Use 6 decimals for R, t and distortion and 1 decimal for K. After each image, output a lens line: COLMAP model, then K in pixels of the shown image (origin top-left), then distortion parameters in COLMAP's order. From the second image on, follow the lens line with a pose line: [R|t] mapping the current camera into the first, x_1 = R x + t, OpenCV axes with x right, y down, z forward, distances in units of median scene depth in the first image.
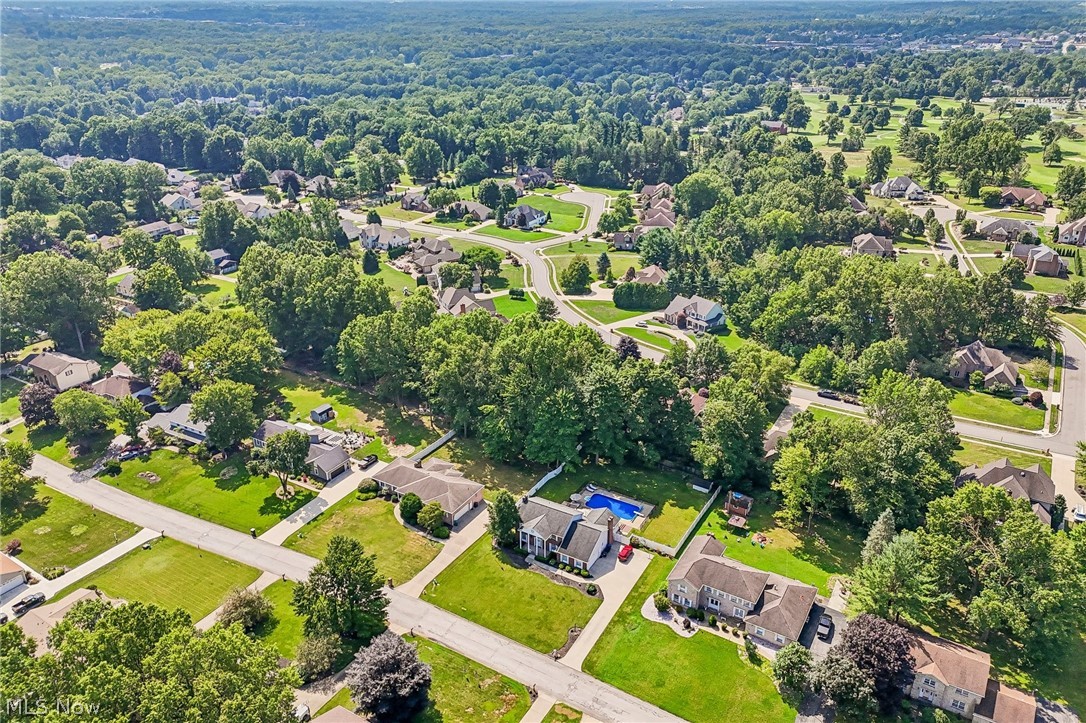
lens RADIAL K [[793.2, 0, 543.0], [0, 793.2, 361.5], [0, 0, 1]] dist [0.091237, -0.099920]
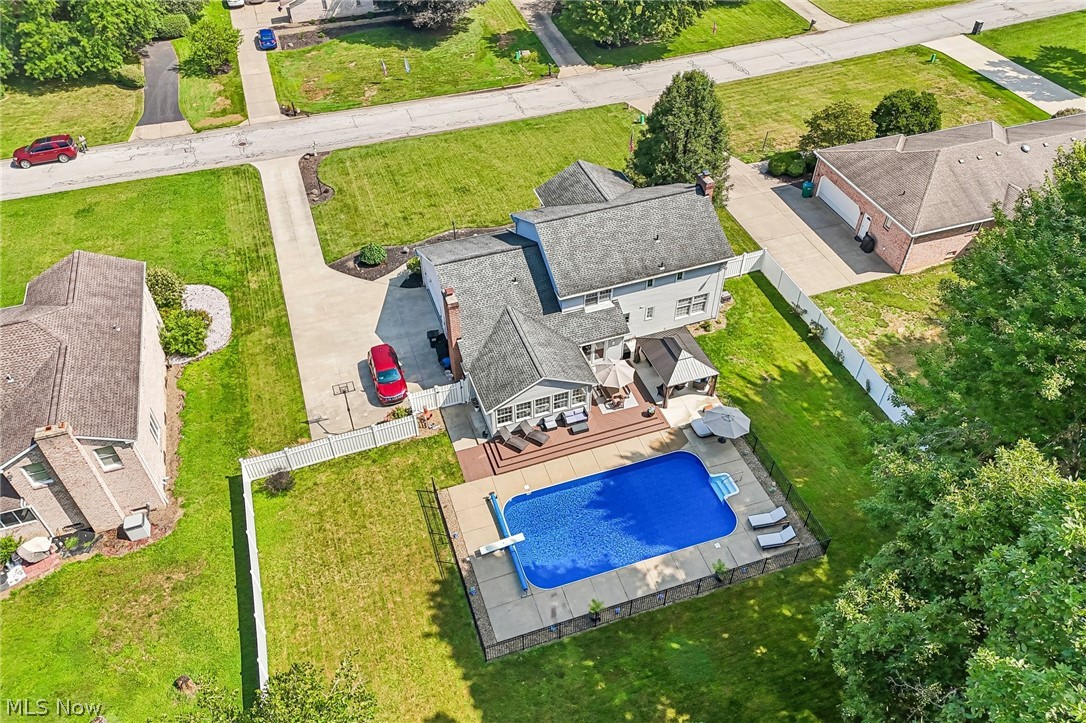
lens RADIAL K [[793.2, 0, 543.0], [0, 793.2, 361.5], [0, 0, 1]] dist [0.091237, -0.099920]
pose [[-0.653088, 0.525790, -0.544996, 0.226649], [-0.313481, 0.467411, 0.826594, -0.030344], [0.689352, 0.710684, -0.140435, 1.079828]]
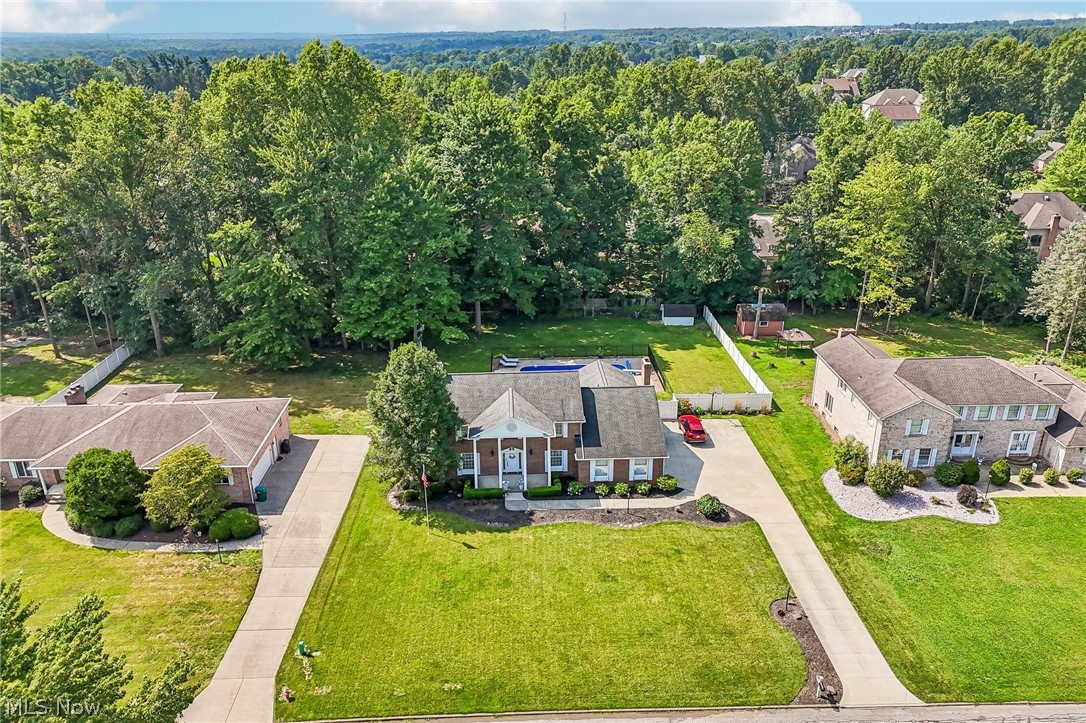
lens RADIAL K [[793.2, 0, 543.0], [0, 793.2, 361.5], [0, 0, 1]] dist [0.091237, -0.099920]
pose [[0.843325, -0.208395, 0.495353, -0.178365], [0.231252, 0.972770, 0.015544, 0.177882], [-0.485104, 0.101442, 0.868553, 0.651967]]
